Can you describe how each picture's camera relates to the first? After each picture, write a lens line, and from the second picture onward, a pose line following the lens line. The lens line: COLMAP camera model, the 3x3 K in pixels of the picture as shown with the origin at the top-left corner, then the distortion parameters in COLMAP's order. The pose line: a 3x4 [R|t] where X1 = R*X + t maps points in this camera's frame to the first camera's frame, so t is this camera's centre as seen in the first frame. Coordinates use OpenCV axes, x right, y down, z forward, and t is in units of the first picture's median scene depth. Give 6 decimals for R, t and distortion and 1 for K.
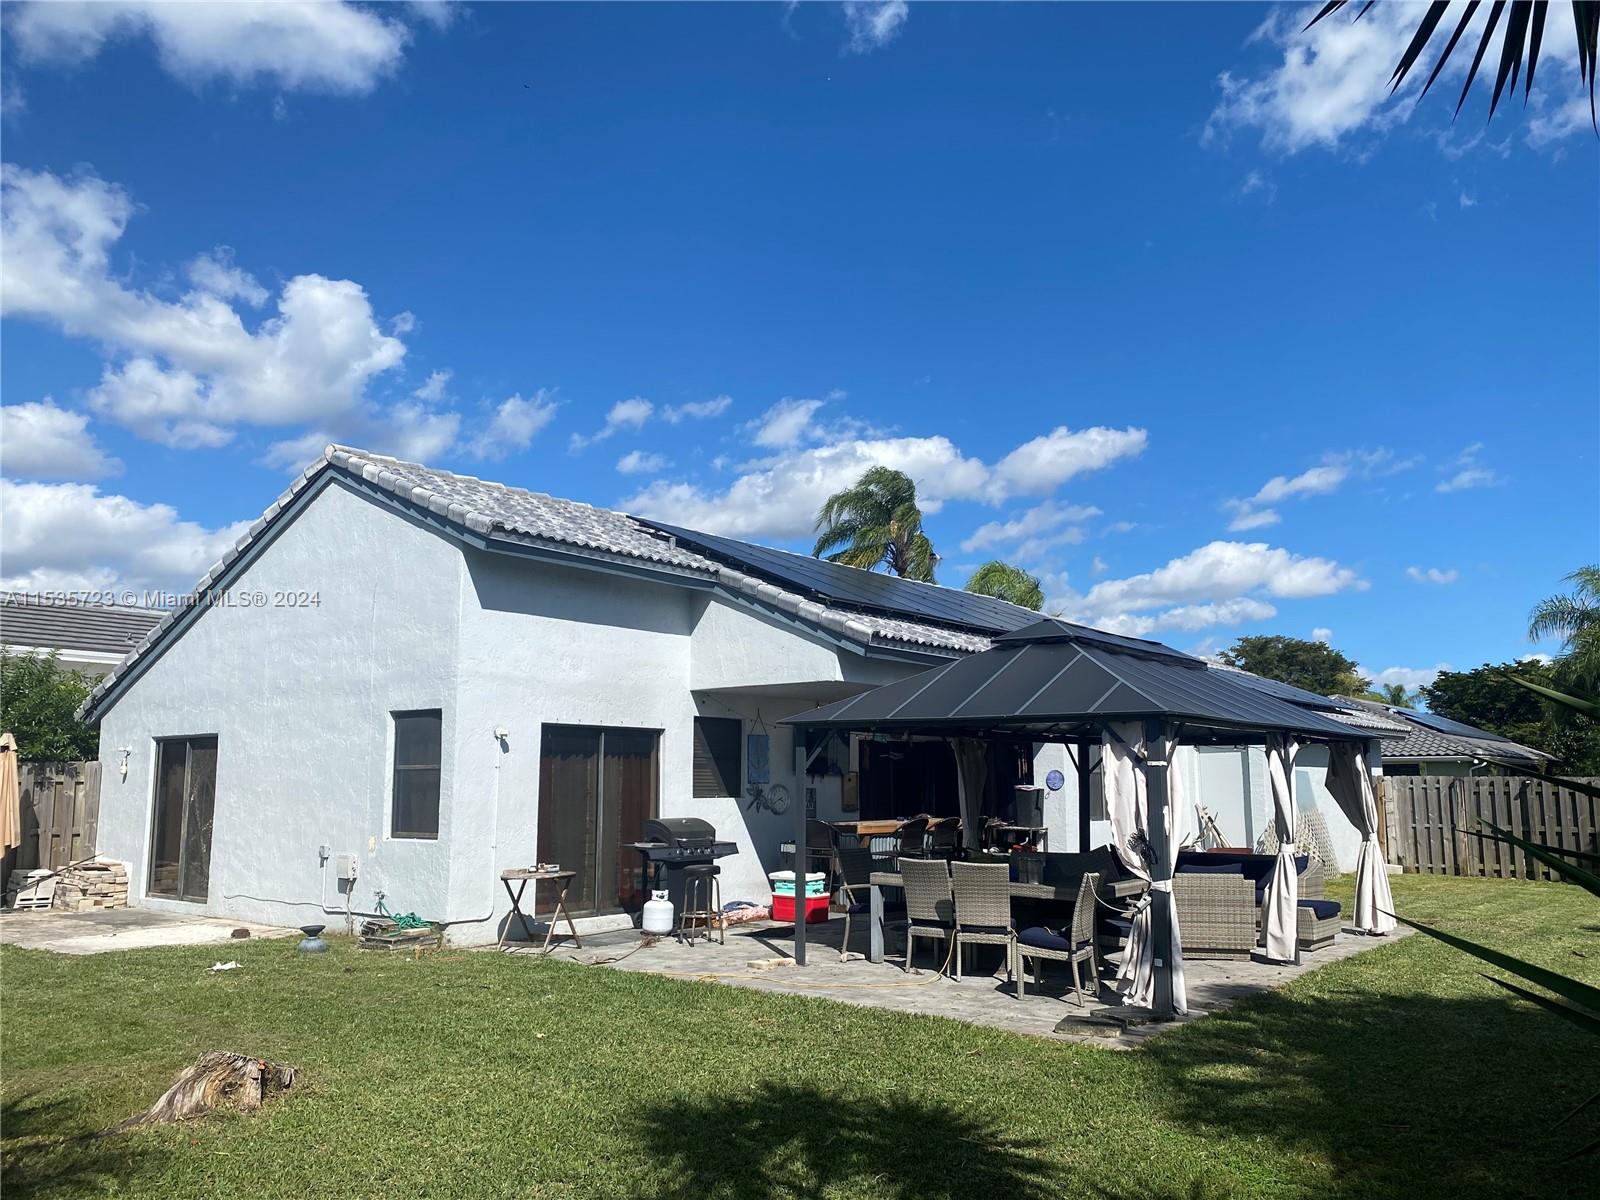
lens RADIAL K [[1228.3, 0, 795.7], [0, 1228.3, 605.3], [0, 0, 1]] dist [0.093604, -0.129510]
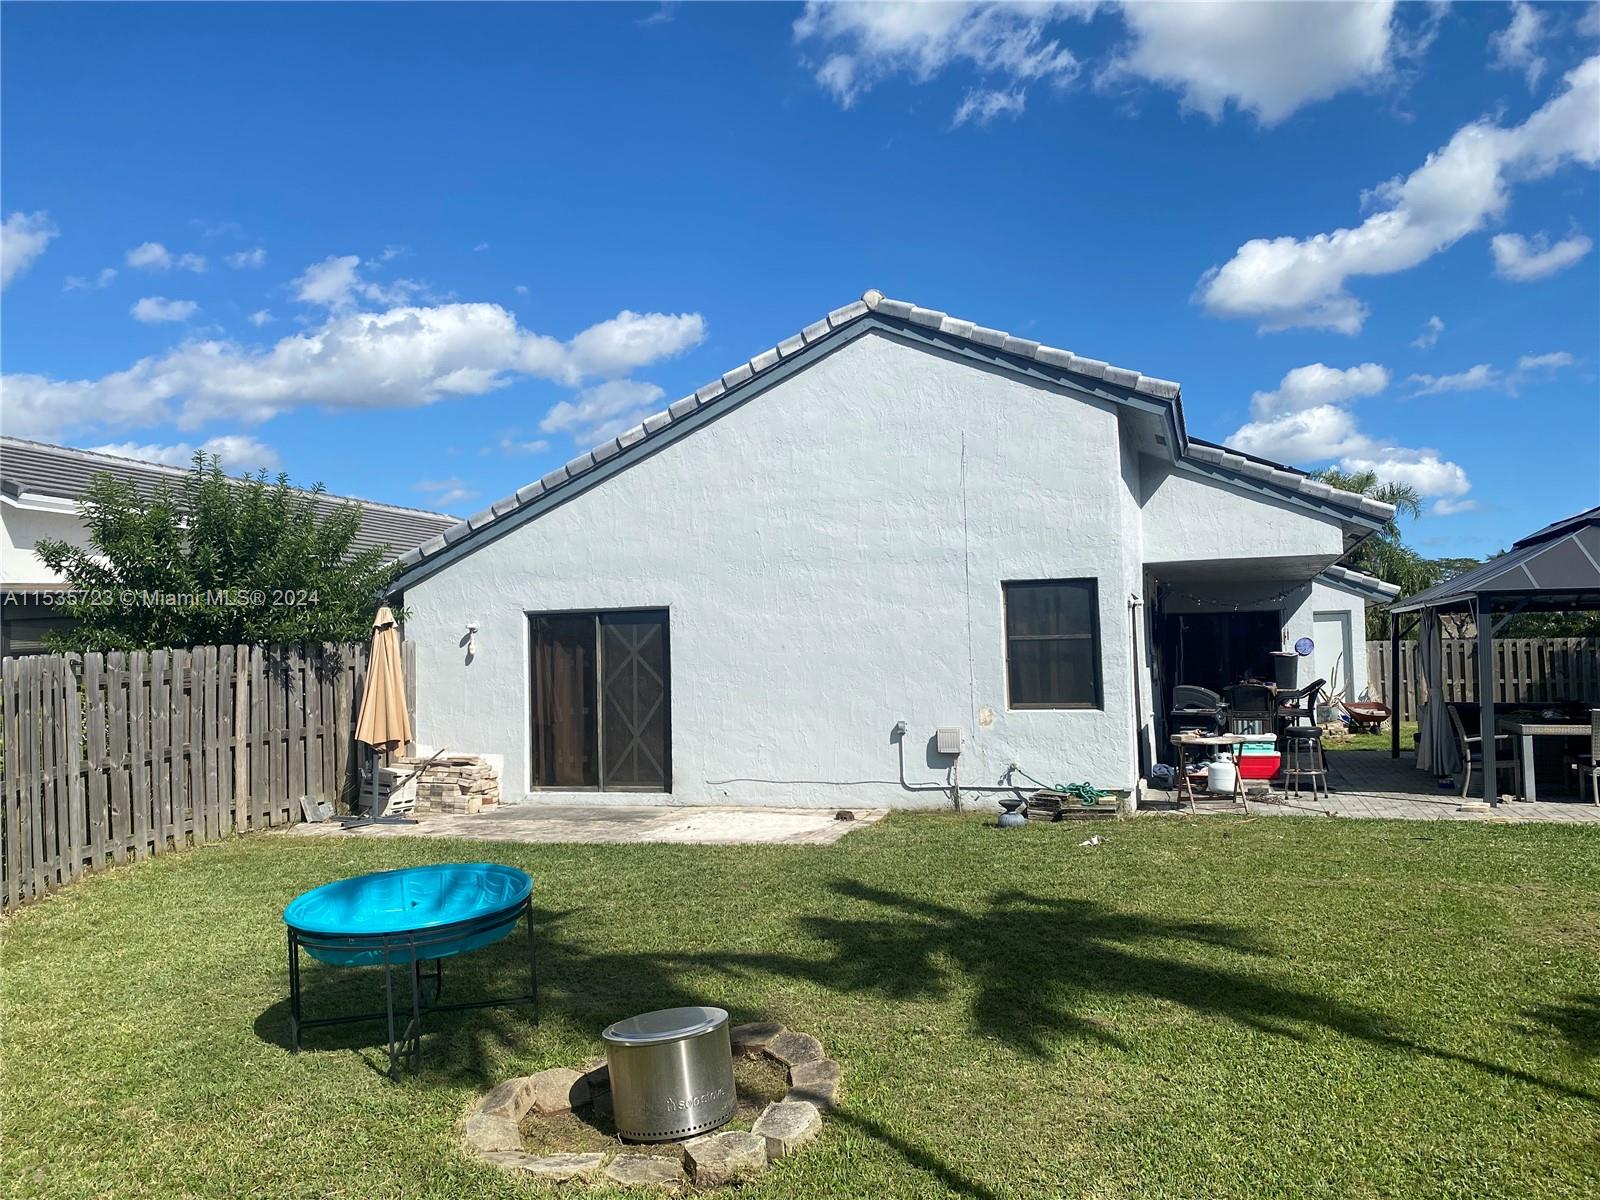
lens RADIAL K [[1228.3, 0, 795.7], [0, 1228.3, 605.3], [0, 0, 1]] dist [0.093604, -0.129510]
pose [[0.937750, -0.004749, 0.347279, -0.716282], [-0.027883, 0.995650, 0.088907, 0.021137], [-0.346191, -0.093056, 0.933538, 0.143270]]
